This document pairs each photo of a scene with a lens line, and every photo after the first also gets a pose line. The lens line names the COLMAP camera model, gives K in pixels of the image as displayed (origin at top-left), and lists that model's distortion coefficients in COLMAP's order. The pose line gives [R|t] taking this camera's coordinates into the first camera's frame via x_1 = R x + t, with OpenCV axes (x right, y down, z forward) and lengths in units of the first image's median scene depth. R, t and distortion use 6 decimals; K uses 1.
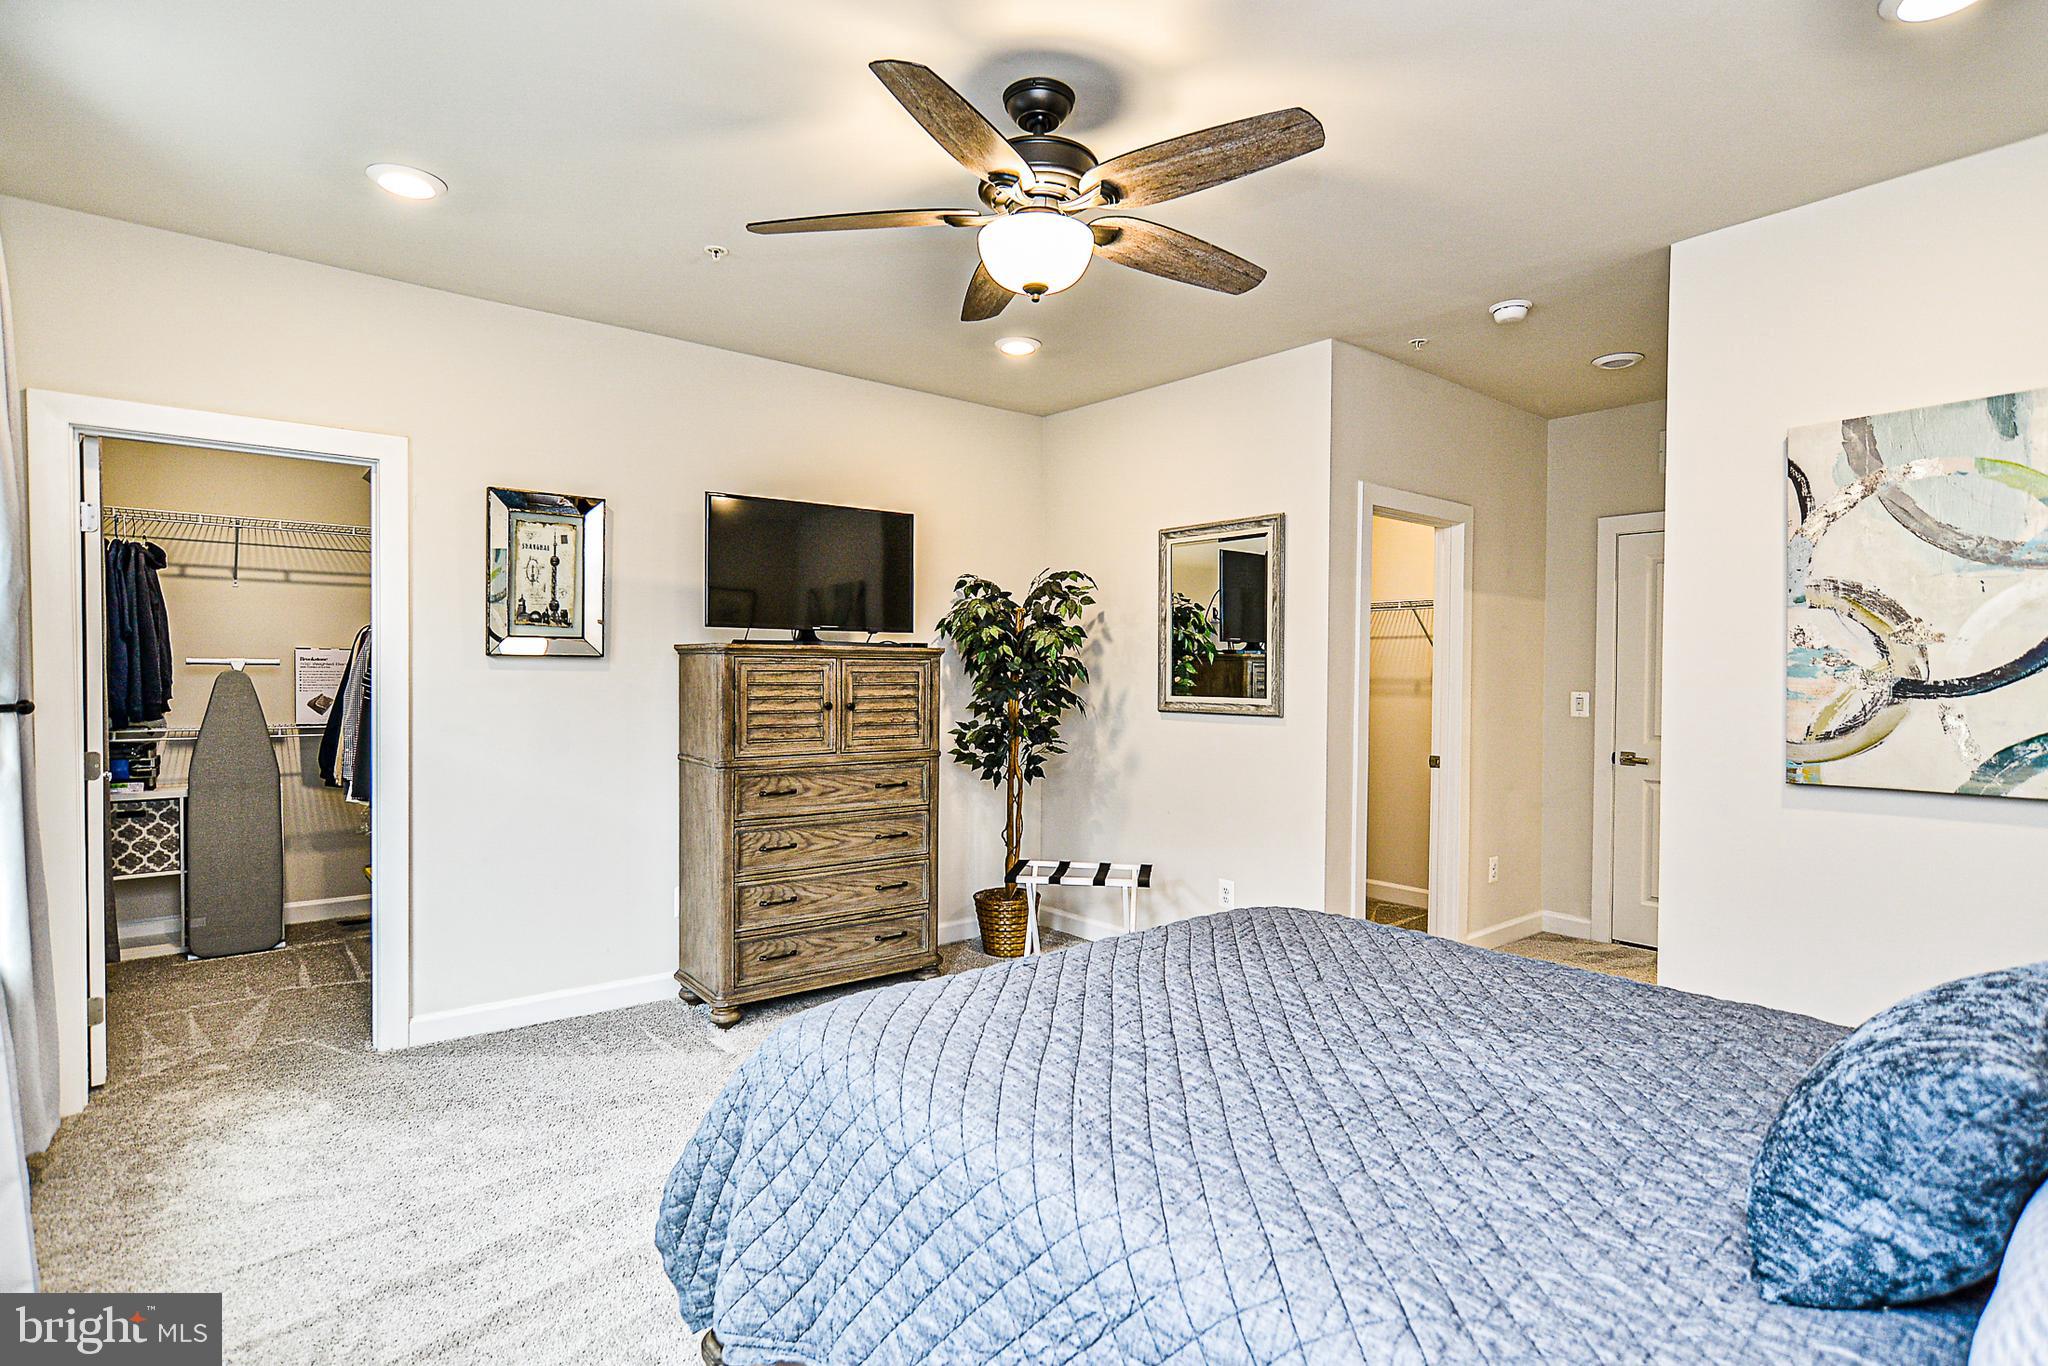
lens RADIAL K [[1016.8, 0, 1029.9], [0, 1016.8, 692.0], [0, 0, 1]] dist [-0.017311, 0.013541]
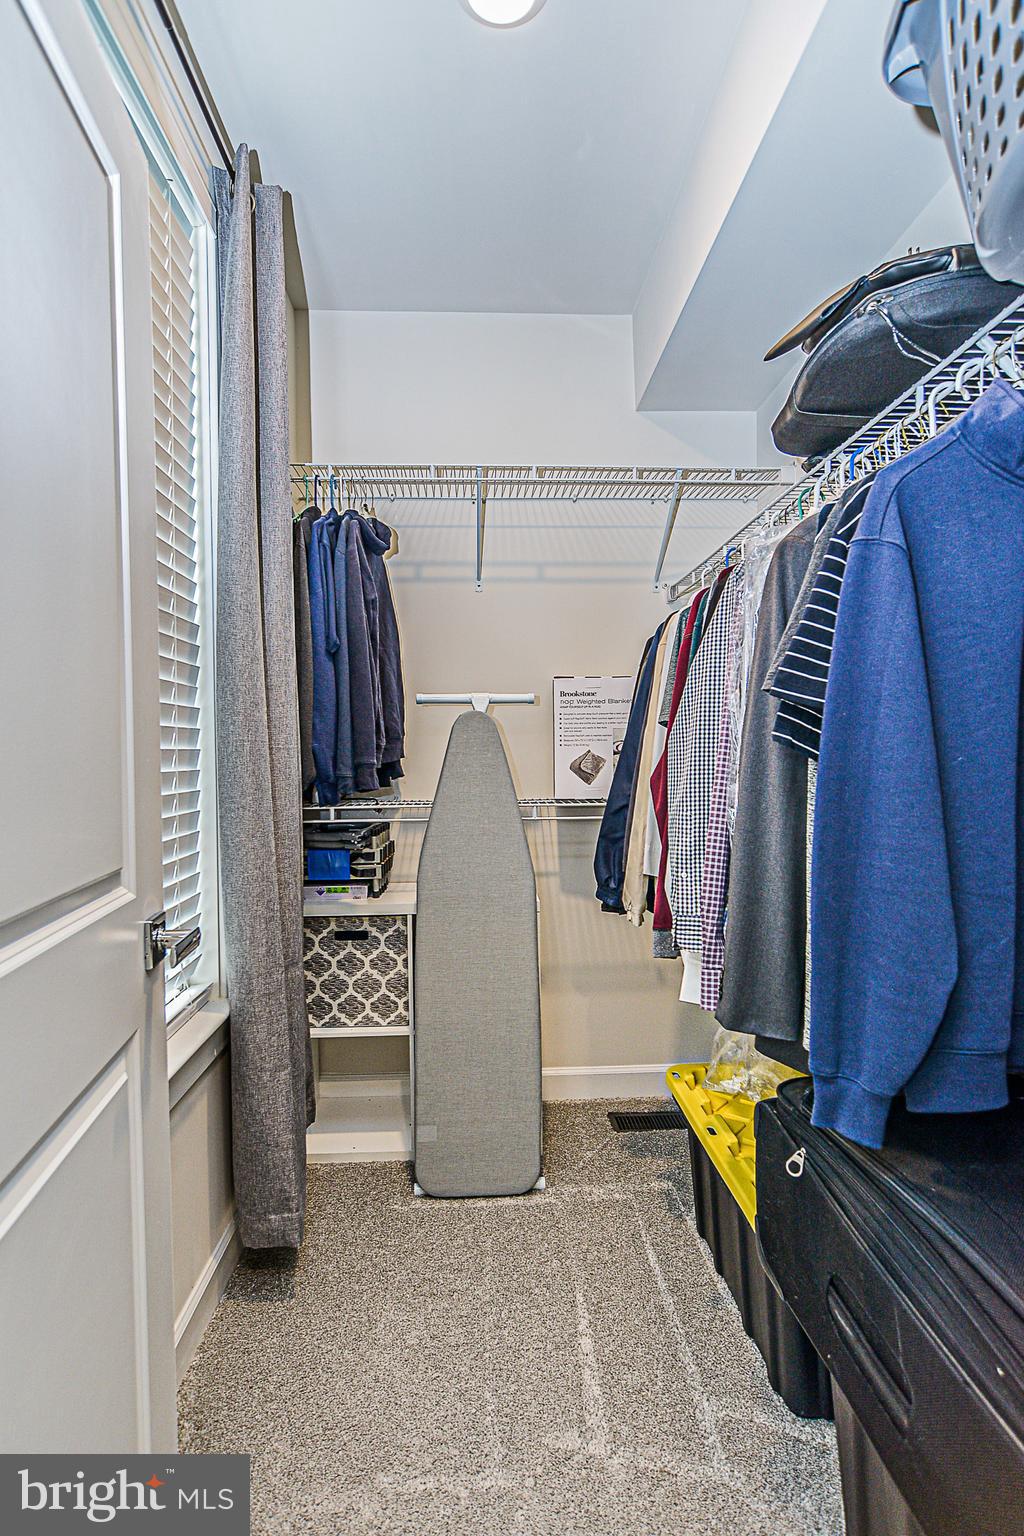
lens RADIAL K [[762.6, 0, 511.4], [0, 762.6, 765.7], [0, 0, 1]] dist [-0.017311, 0.013541]
pose [[0.797320, -0.006329, -0.603524, -0.504185], [0.004634, 0.999980, -0.004364, 0.014870], [0.603539, 0.000683, 0.797333, 0.662900]]
